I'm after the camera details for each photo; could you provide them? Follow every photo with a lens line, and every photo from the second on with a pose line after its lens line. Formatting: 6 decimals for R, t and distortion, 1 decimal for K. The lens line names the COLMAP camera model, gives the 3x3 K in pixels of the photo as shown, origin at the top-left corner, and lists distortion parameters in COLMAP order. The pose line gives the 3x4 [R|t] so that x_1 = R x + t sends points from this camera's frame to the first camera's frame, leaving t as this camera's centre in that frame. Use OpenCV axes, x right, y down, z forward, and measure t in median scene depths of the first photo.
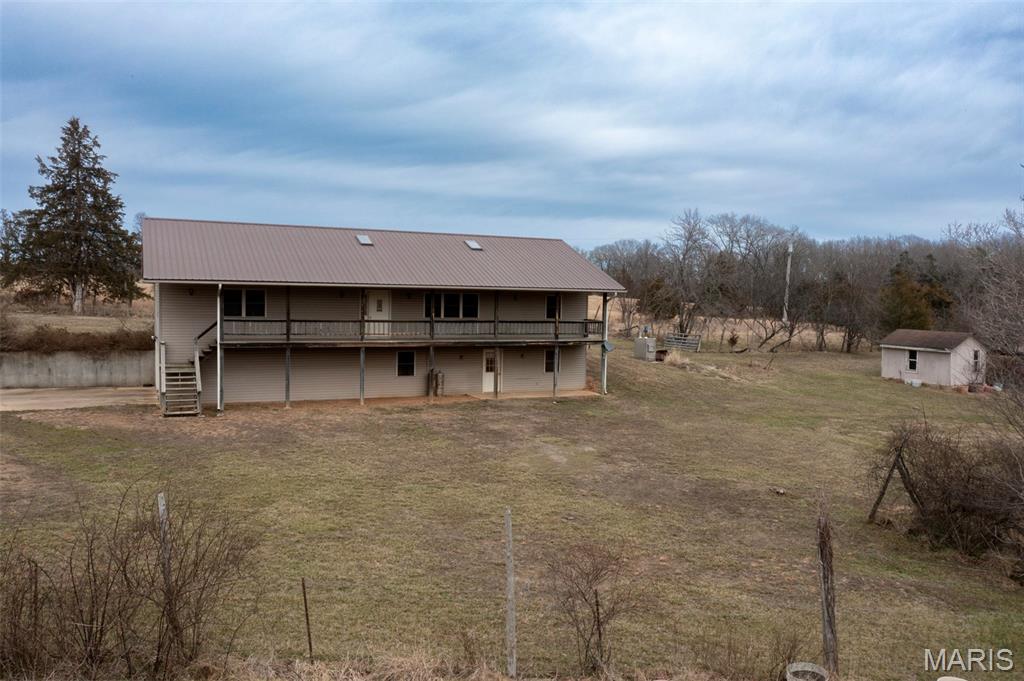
lens RADIAL K [[806.0, 0, 505.3], [0, 806.0, 341.5], [0, 0, 1]] dist [0.001737, 0.002904]
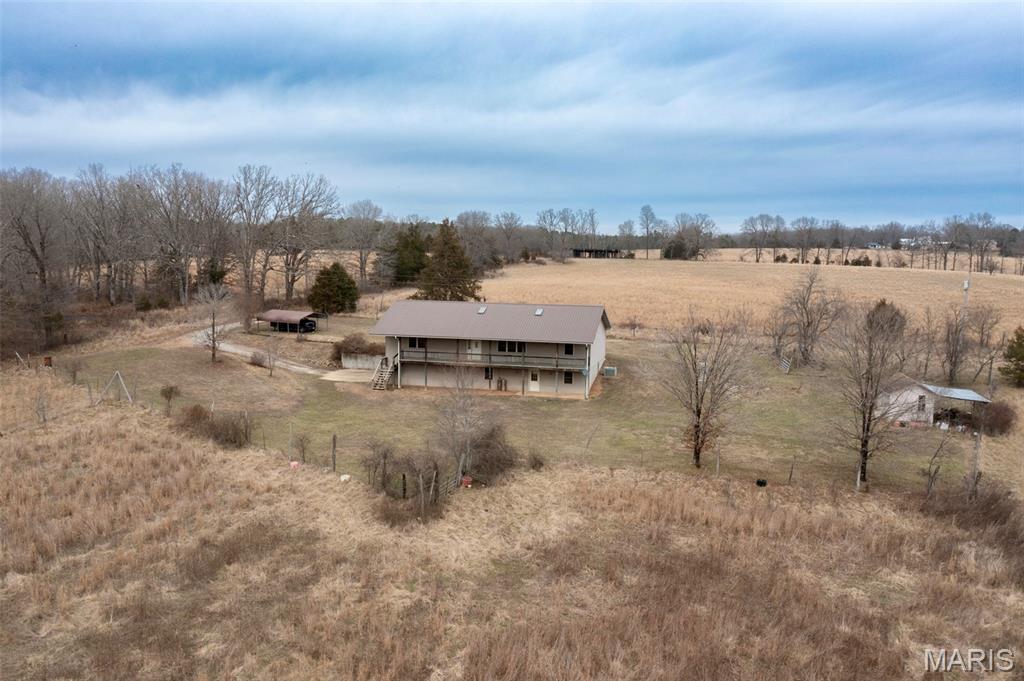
lens RADIAL K [[808.9, 0, 512.0], [0, 808.9, 340.5], [0, 0, 1]] dist [-0.003010, 0.003937]
pose [[0.781467, 0.062394, -0.620820, 1.158785], [-0.032610, 0.997712, 0.059225, -0.174535], [0.623094, -0.026037, 0.781713, -0.552802]]
